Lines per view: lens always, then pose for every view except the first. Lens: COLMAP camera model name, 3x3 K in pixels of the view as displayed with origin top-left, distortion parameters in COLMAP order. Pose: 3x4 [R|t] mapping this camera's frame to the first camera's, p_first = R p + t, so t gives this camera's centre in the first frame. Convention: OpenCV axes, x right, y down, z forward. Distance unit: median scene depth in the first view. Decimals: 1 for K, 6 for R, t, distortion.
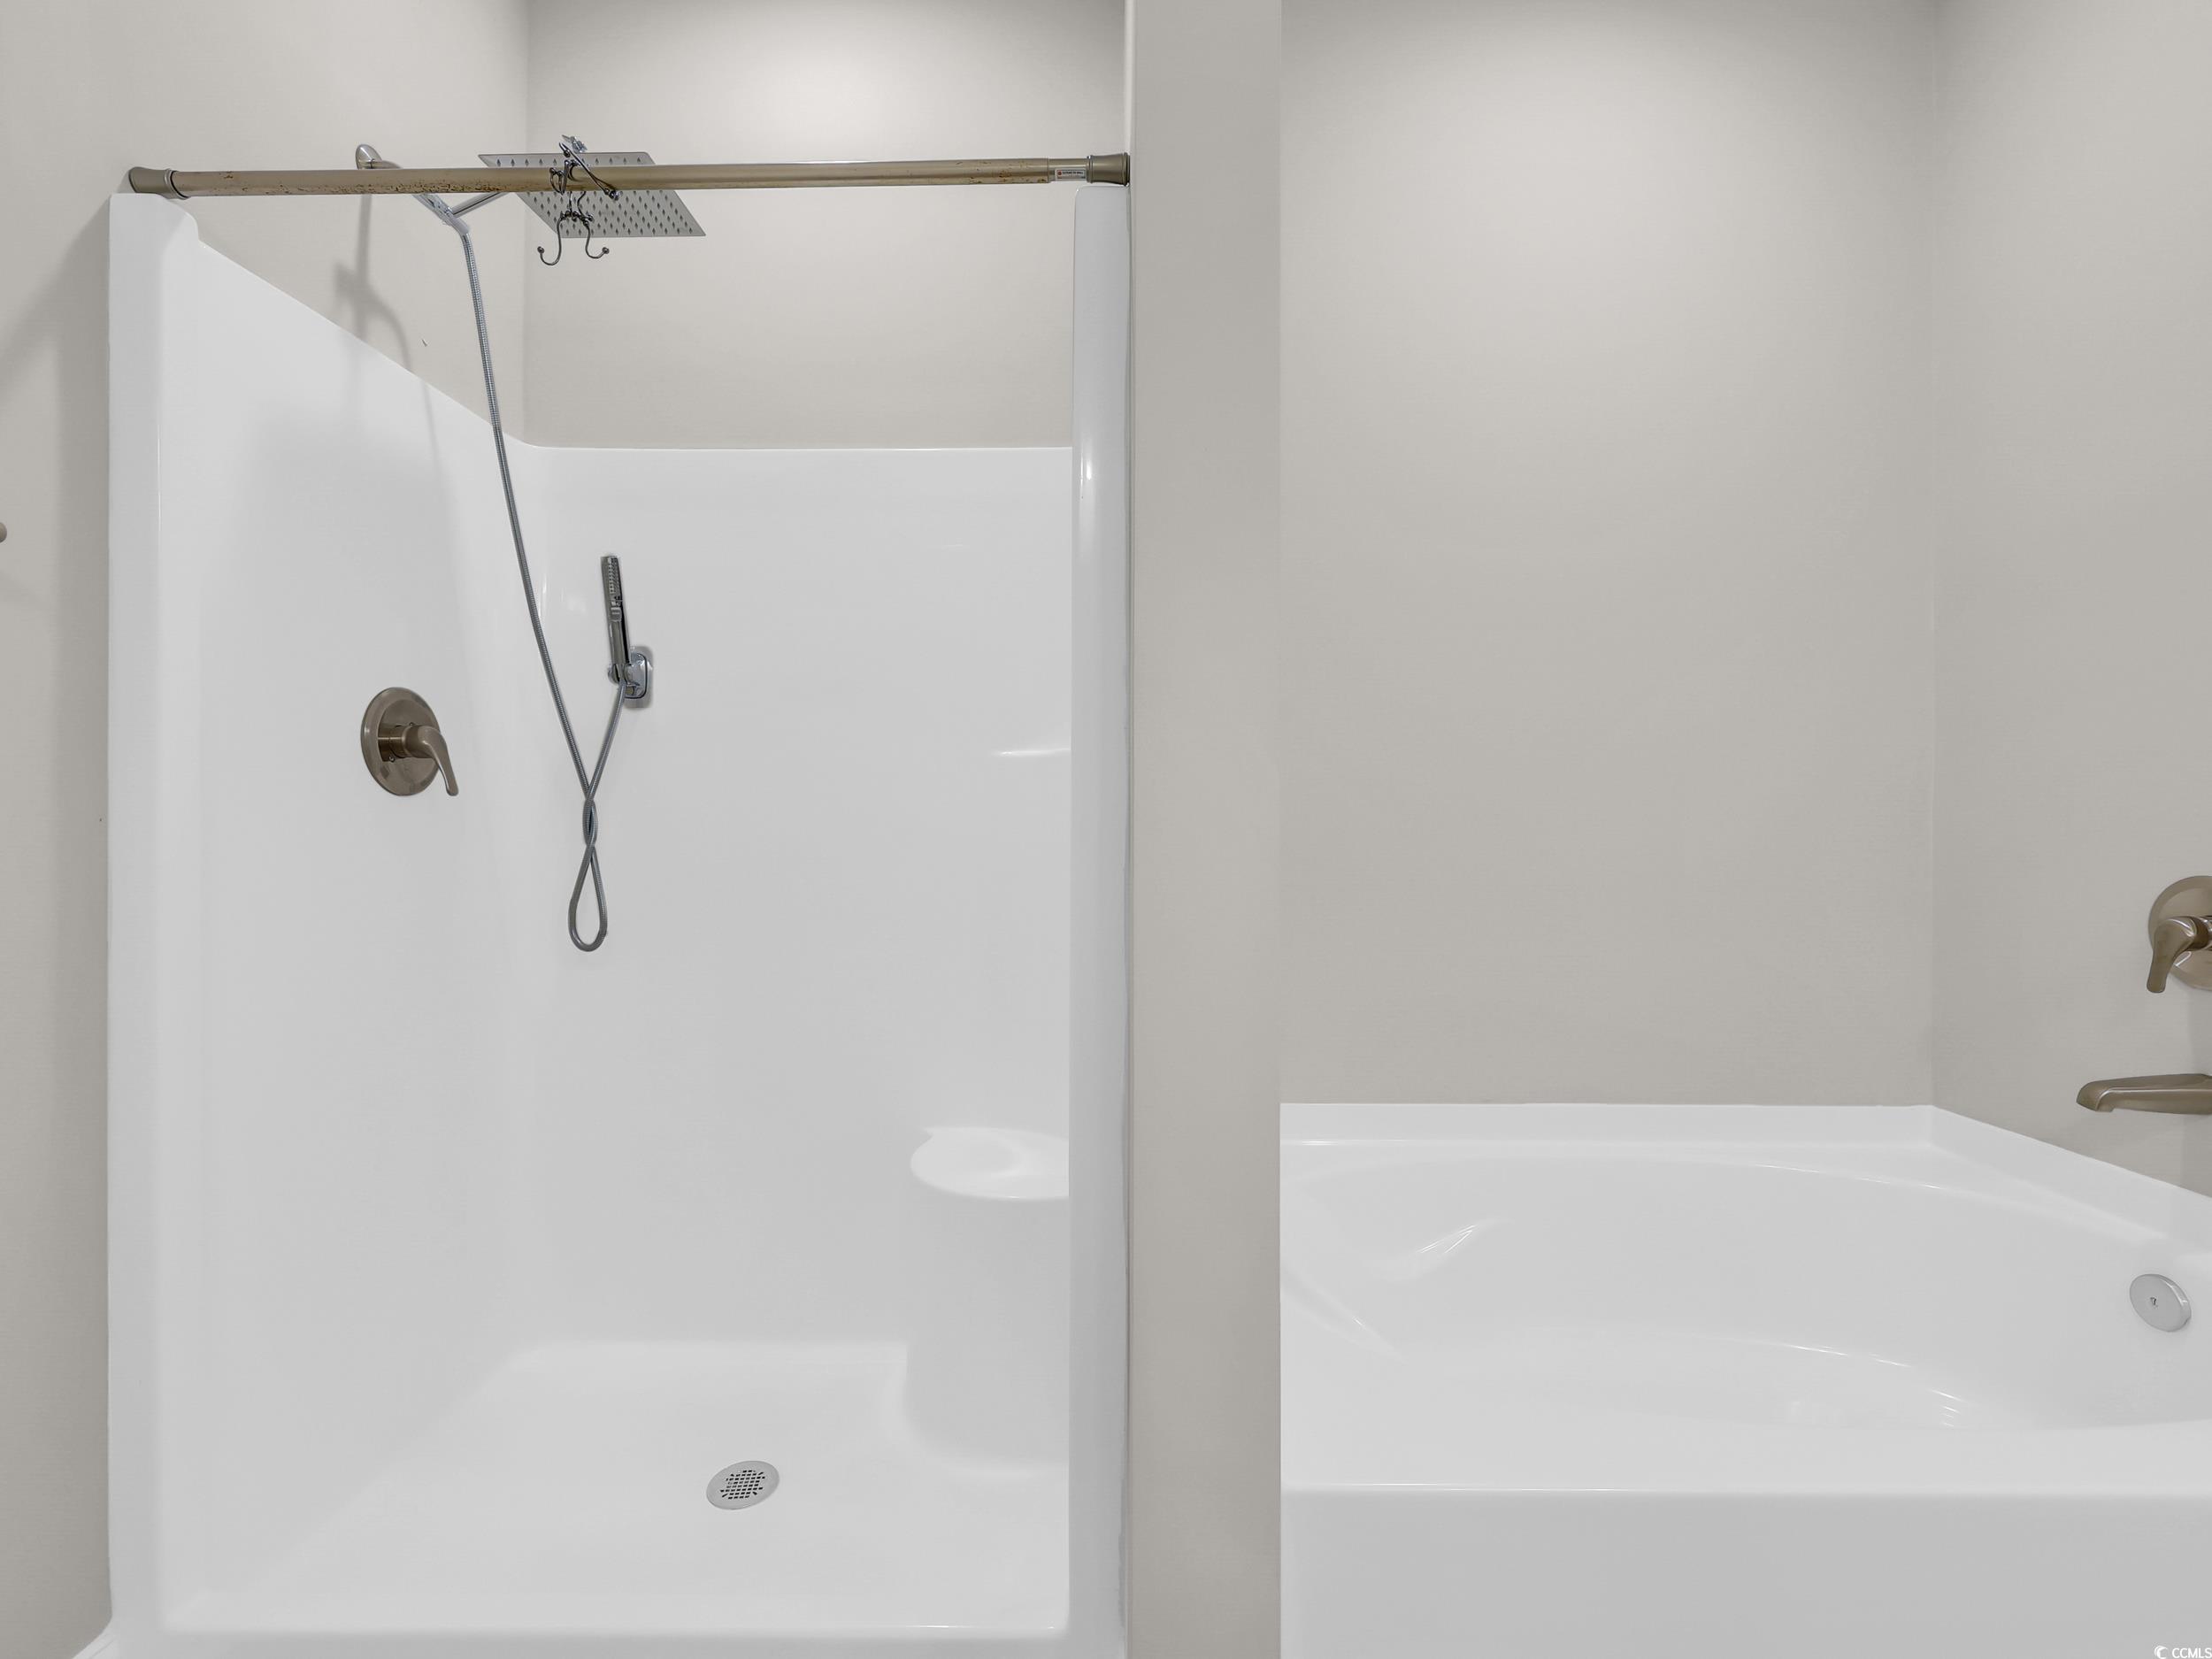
lens RADIAL K [[1004.6, 0, 1100.4], [0, 1004.6, 835.4], [0, 0, 1]] dist [0.004826, -0.001014]
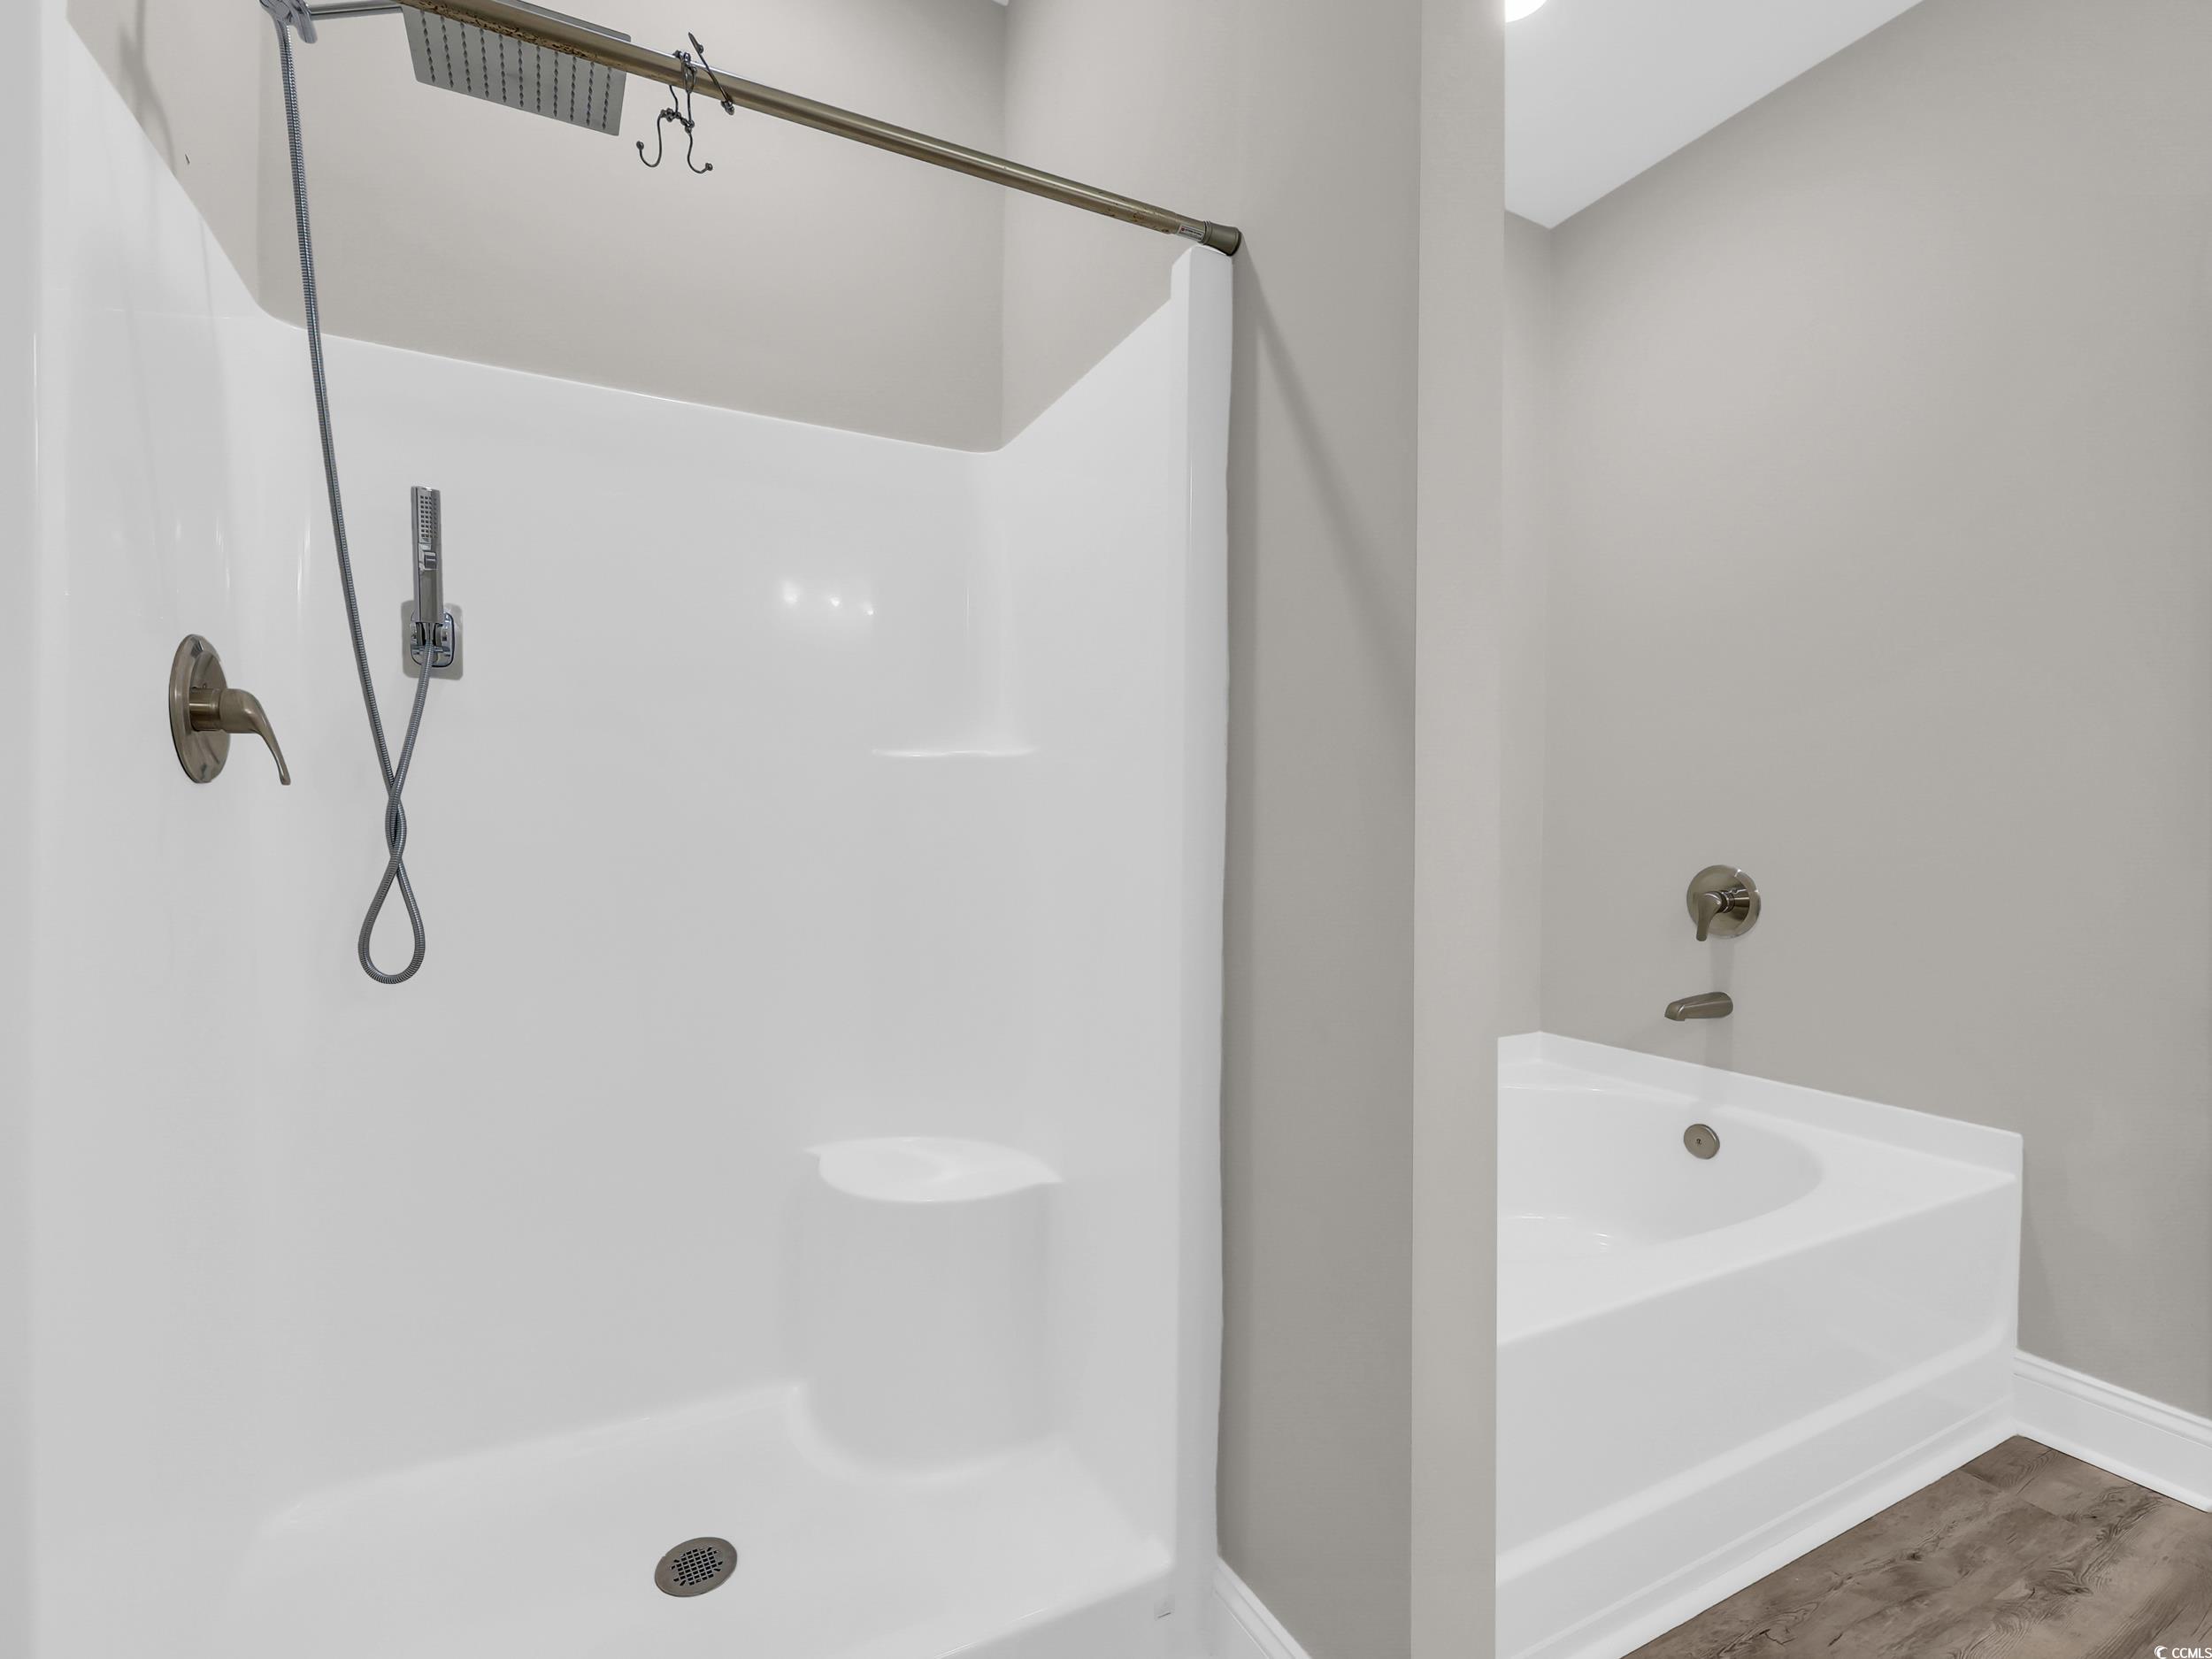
lens RADIAL K [[1004.6, 0, 1099.6], [0, 1004.6, 843.6], [0, 0, 1]] dist [0.004826, -0.001014]
pose [[0.886781, -0.003568, 0.462176, -0.455937], [-0.000607, 0.999960, 0.008883, -0.006493], [-0.462190, -0.008158, 0.886744, 0.057894]]
